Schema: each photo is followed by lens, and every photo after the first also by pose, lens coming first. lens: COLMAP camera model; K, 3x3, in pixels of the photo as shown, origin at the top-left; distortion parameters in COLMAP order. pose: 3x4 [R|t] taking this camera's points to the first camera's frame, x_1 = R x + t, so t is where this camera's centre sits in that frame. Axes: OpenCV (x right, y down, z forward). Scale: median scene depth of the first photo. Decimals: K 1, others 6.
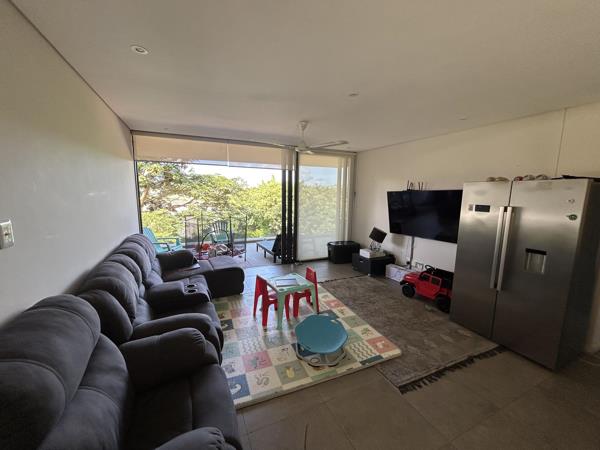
lens RADIAL K [[243.0, 0, 299.1], [0, 243.0, 224.8], [0, 0, 1]] dist [0.001378, 0.000165]
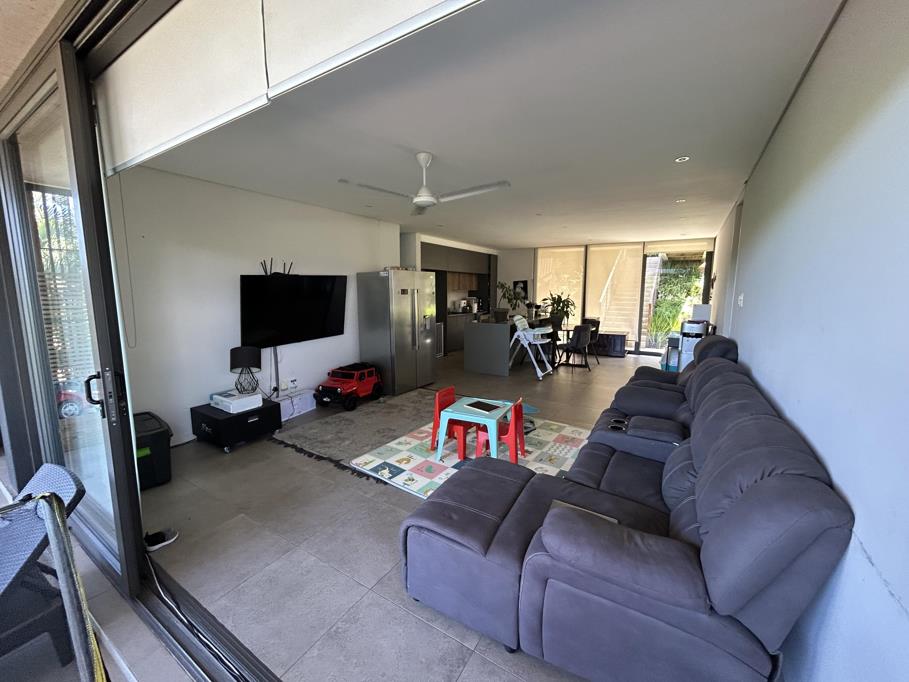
lens RADIAL K [[368.1, 0, 453.1], [0, 368.1, 340.8], [0, 0, 1]] dist [0.001378, 0.000165]
pose [[-0.545933, -0.134681, 0.826933, -0.919676], [0.104023, 0.968462, 0.226406, -0.213202], [-0.831346, 0.209623, -0.514706, 1.699368]]
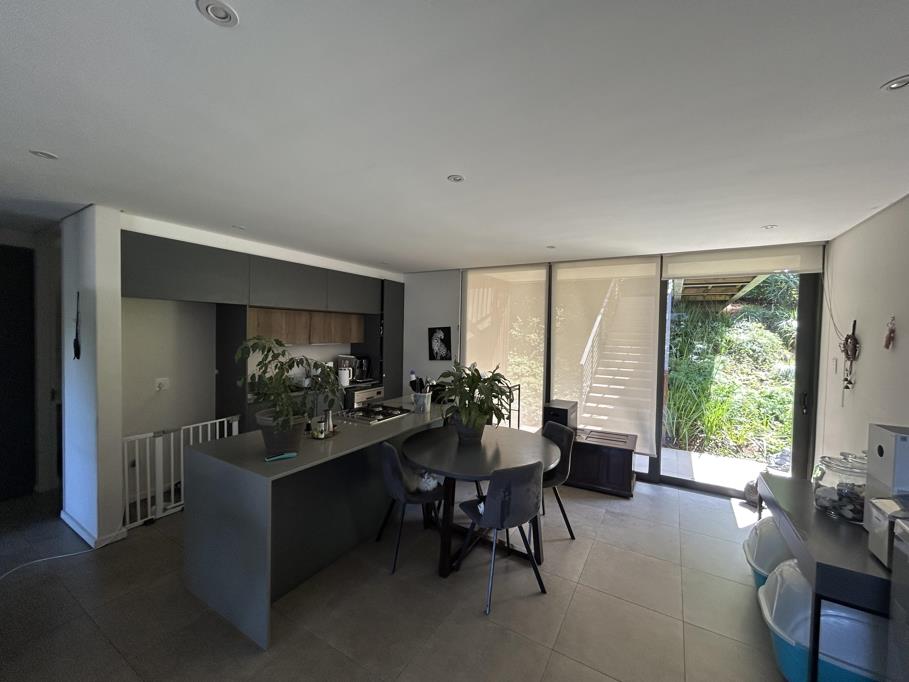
lens RADIAL K [[368.1, 0, 453.1], [0, 368.1, 340.8], [0, 0, 1]] dist [0.001378, 0.000165]
pose [[-0.567283, -0.051861, 0.821888, -0.010479], [0.084709, 0.989047, 0.120877, -0.074360], [-0.819155, 0.138193, -0.556676, 0.359648]]
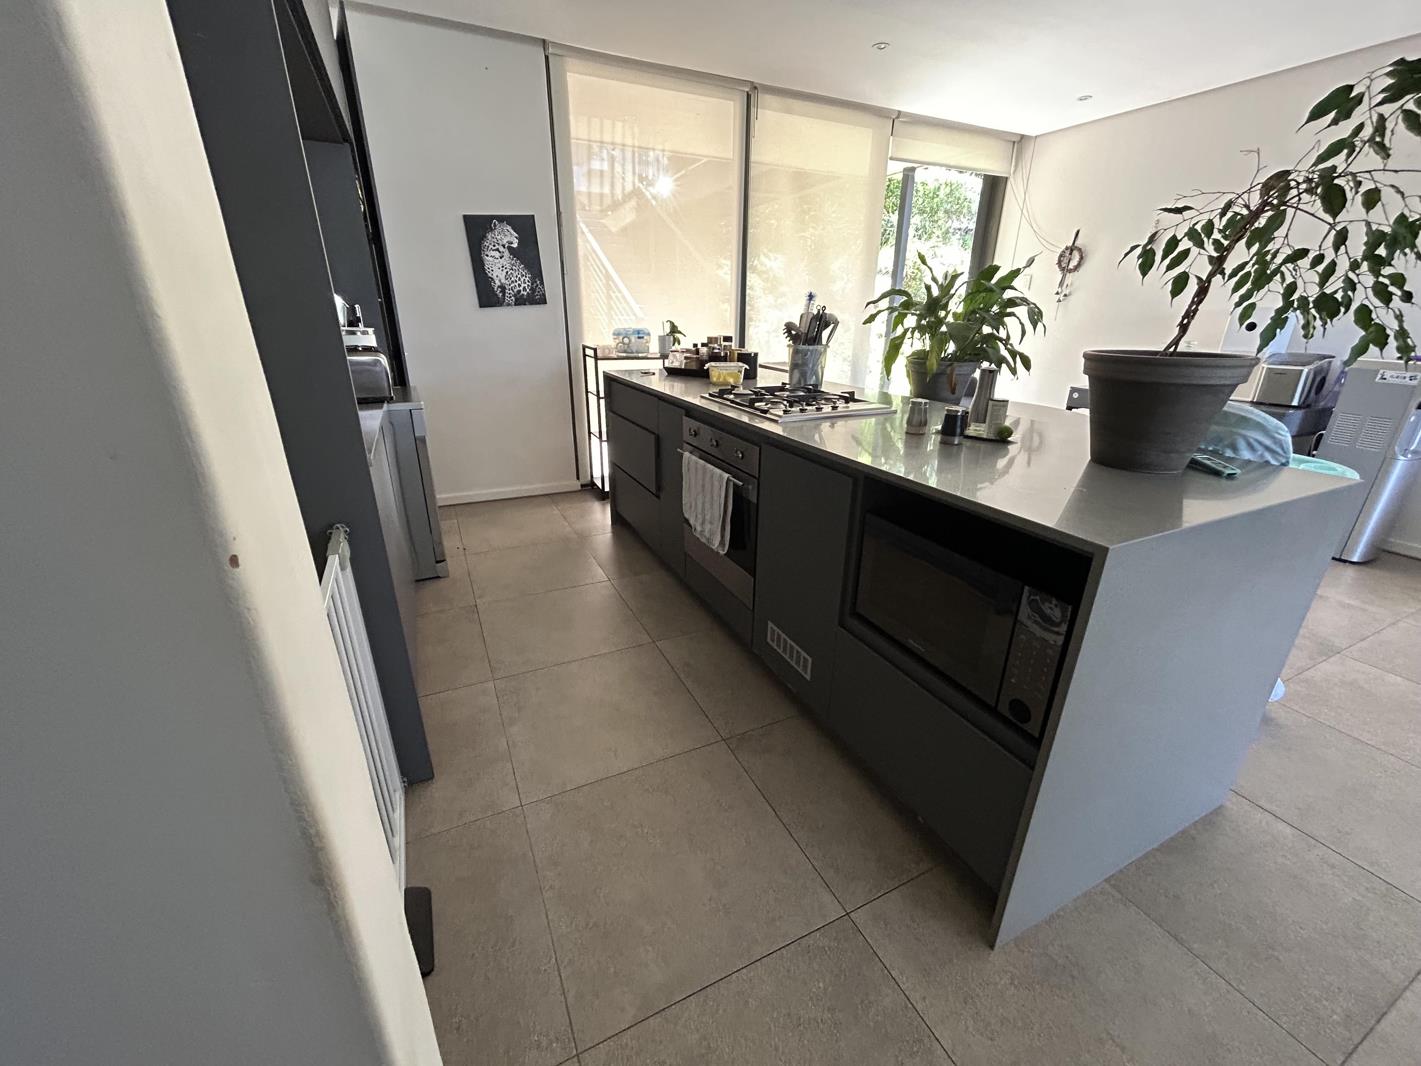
lens RADIAL K [[578.1, 0, 710.8], [0, 578.1, 527.5], [0, 0, 1]] dist [0.000887, 0.000175]
pose [[-0.999294, -0.017137, -0.033443, 1.188874], [-0.031286, 0.872386, 0.487815, 0.046534], [0.020815, 0.488516, -0.872306, 0.674474]]
